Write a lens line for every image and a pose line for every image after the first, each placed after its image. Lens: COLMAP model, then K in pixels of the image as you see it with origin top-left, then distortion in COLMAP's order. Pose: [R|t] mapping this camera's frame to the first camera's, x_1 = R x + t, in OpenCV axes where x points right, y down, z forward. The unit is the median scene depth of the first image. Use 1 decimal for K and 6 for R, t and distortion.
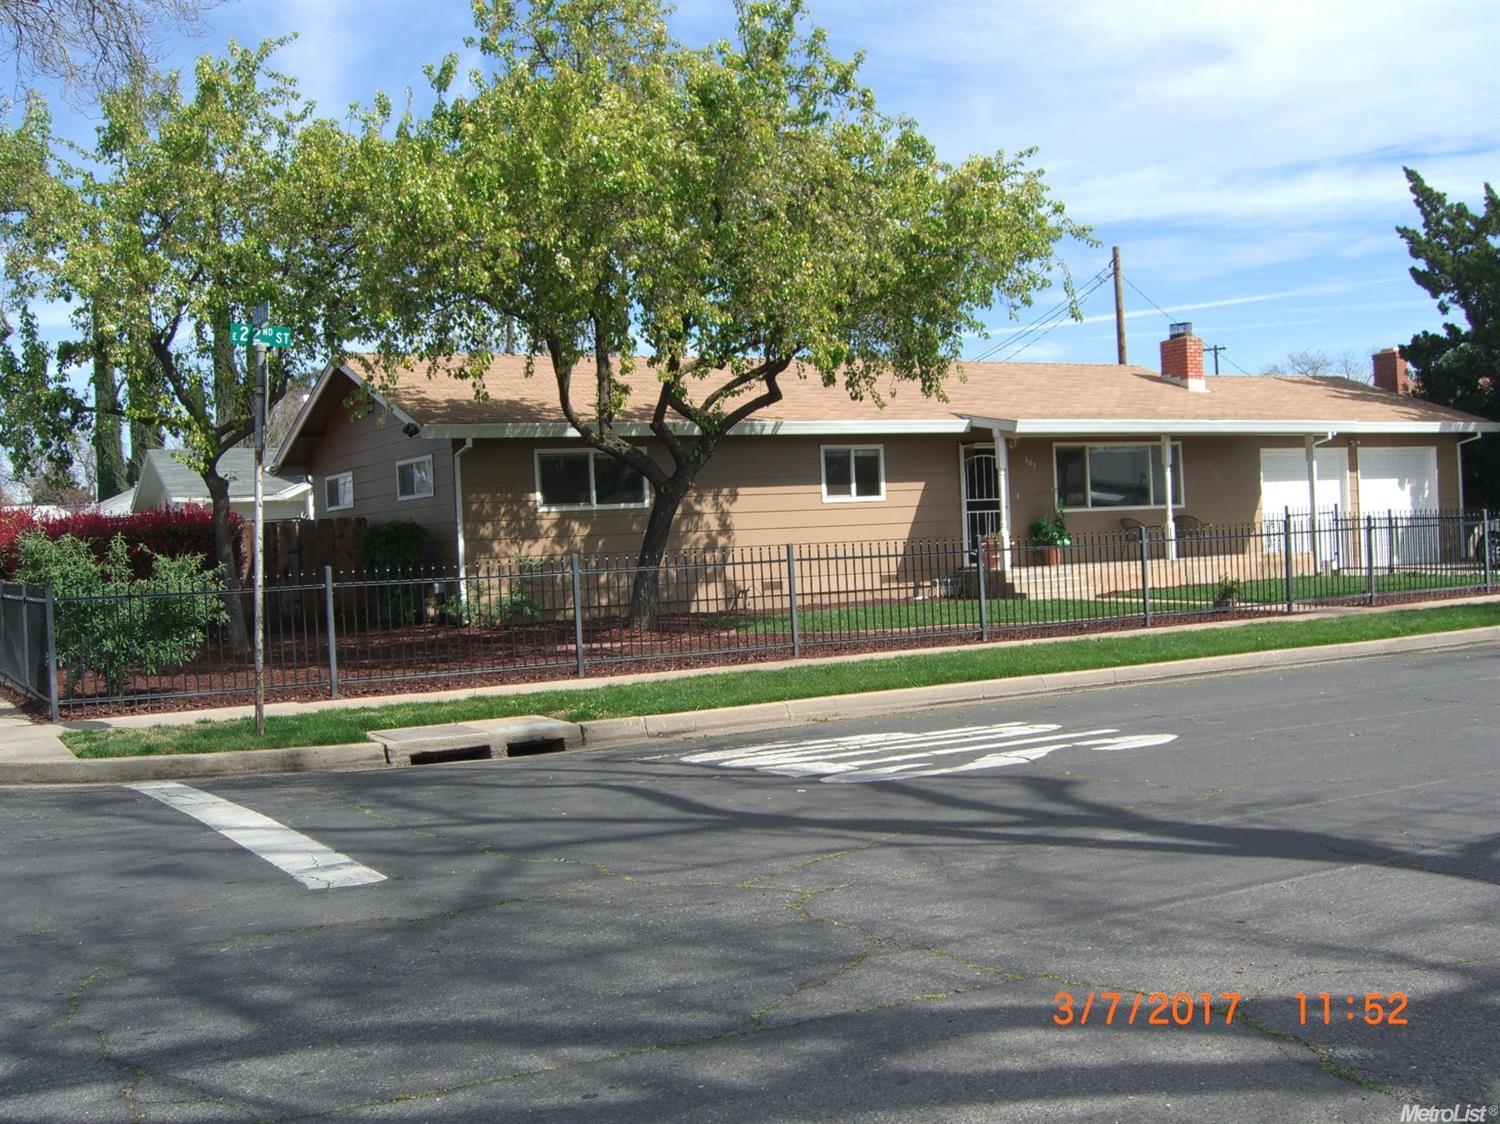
lens RADIAL K [[1668.0, 0, 736.9], [0, 1668.0, 564.4], [0, 0, 1]] dist [-0.129715, 0.000000]
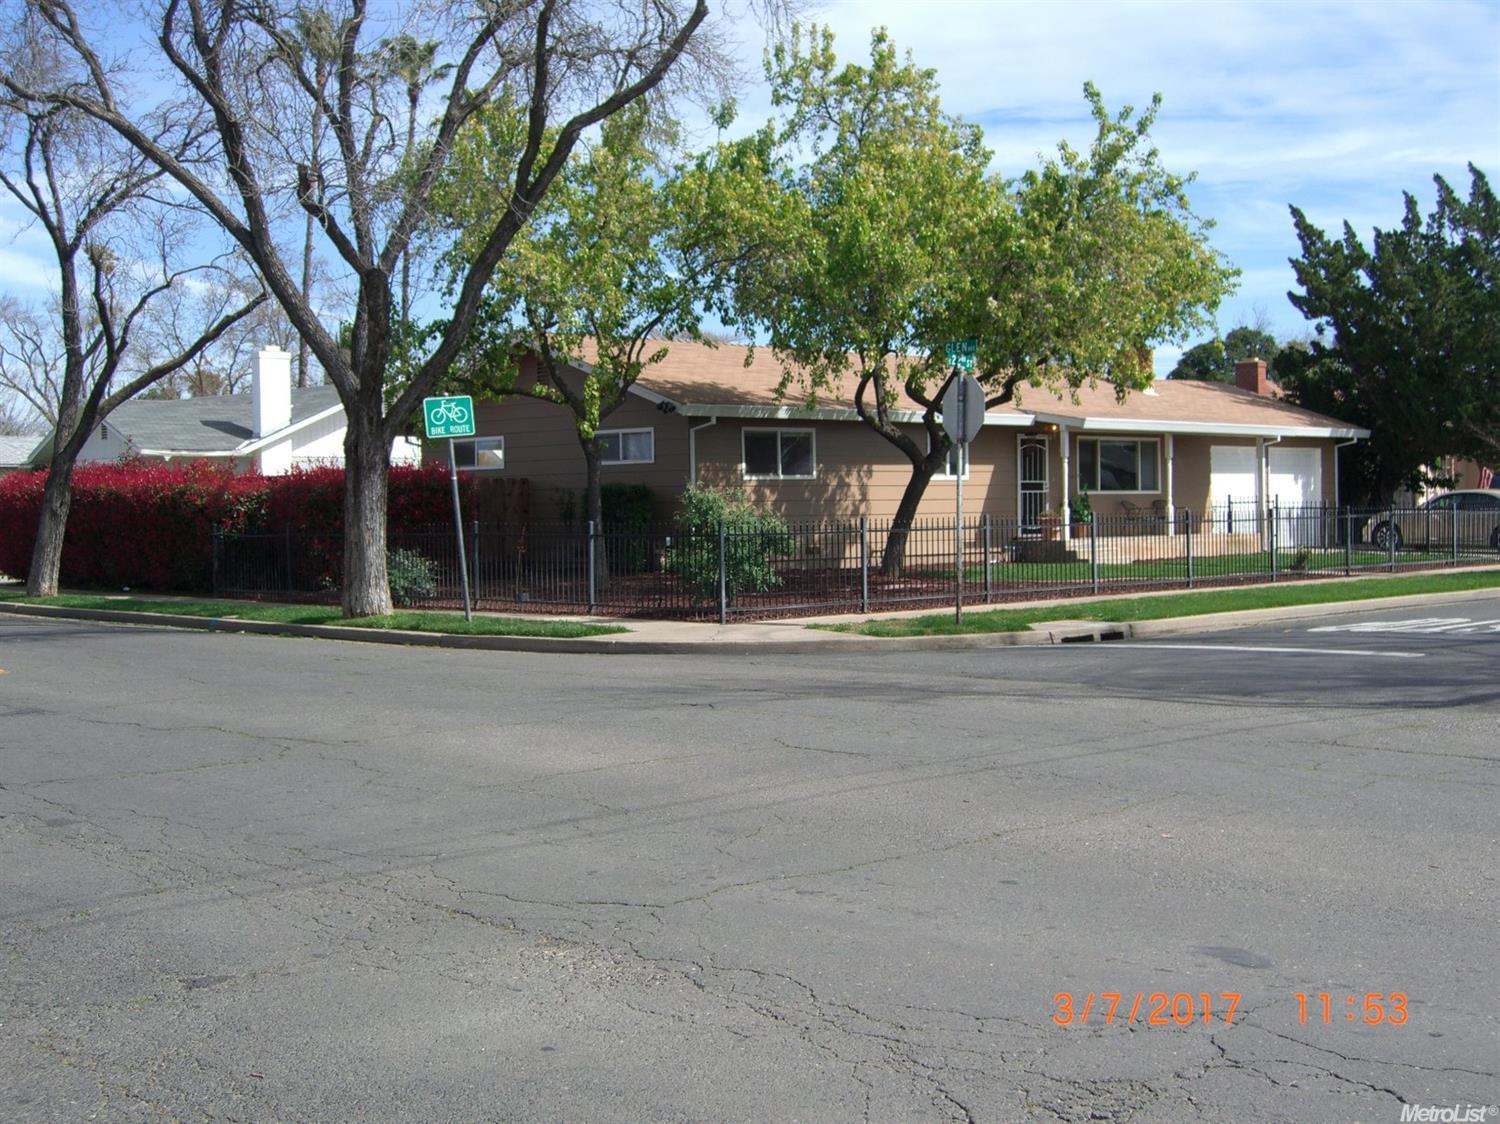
lens RADIAL K [[1952.5, 0, 753.3], [0, 1952.5, 566.6], [0, 0, 1]] dist [-0.141032, 0.000000]
pose [[0.963836, 0.023205, 0.265485, -0.432335], [-0.025874, 0.999644, 0.006559, 0.019034], [-0.265238, -0.013191, 0.964093, -0.309187]]
